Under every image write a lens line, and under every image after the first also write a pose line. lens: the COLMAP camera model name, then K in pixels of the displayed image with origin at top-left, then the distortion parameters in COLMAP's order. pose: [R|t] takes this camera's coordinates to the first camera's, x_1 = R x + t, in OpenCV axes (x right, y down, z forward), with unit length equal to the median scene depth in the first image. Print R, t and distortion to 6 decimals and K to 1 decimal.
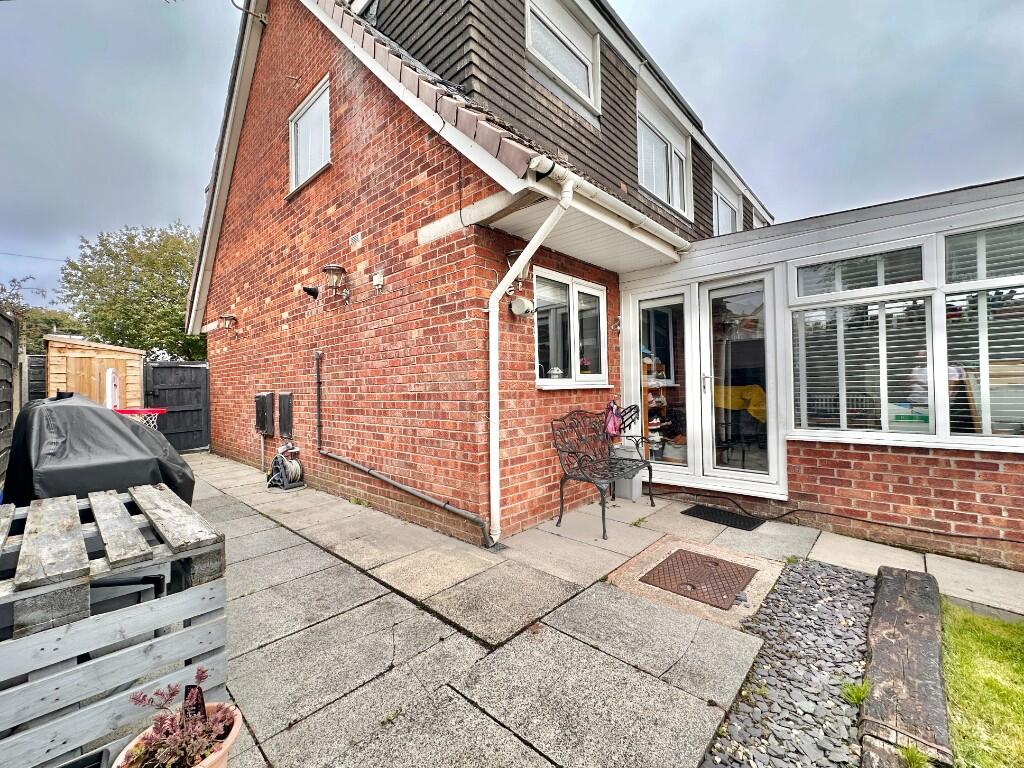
lens RADIAL K [[428.6, 0, 512.0], [0, 428.6, 384.0], [0, 0, 1]] dist [-0.002613, 0.000254]
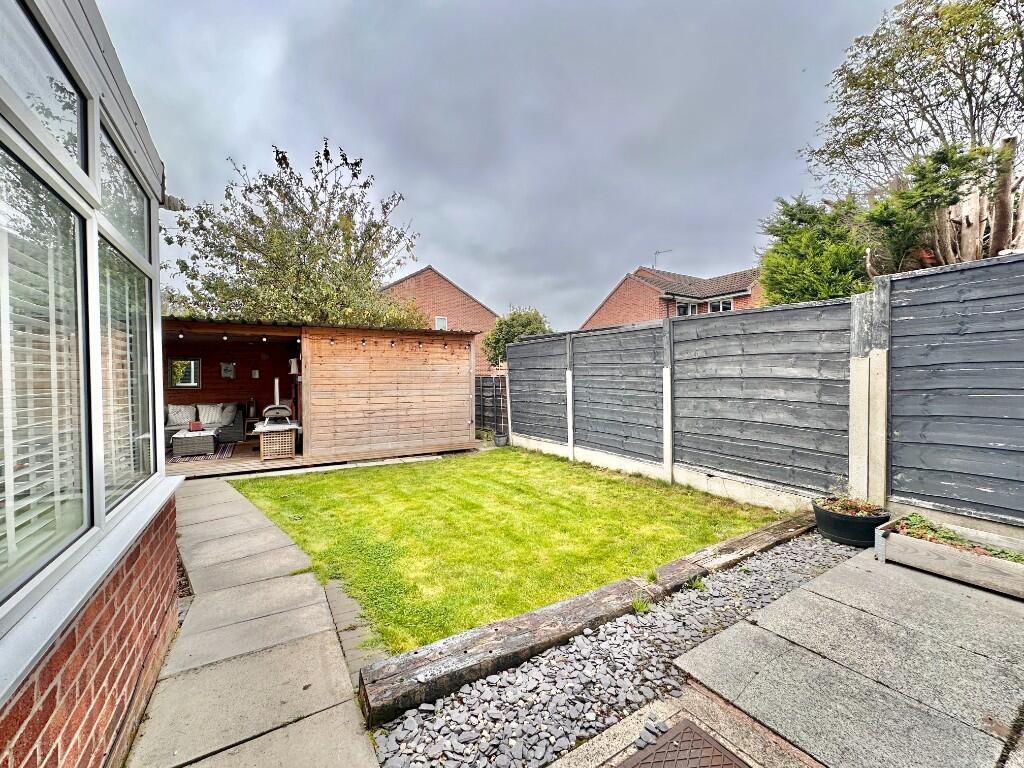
lens RADIAL K [[407.9, 0, 510.7], [0, 407.9, 383.8], [0, 0, 1]] dist [-0.002939, 0.000270]
pose [[-0.962242, 0.026514, 0.270903, 0.456657], [0.027954, 0.999608, 0.001458, -0.021271], [-0.270758, 0.008975, -0.962606, 1.335960]]
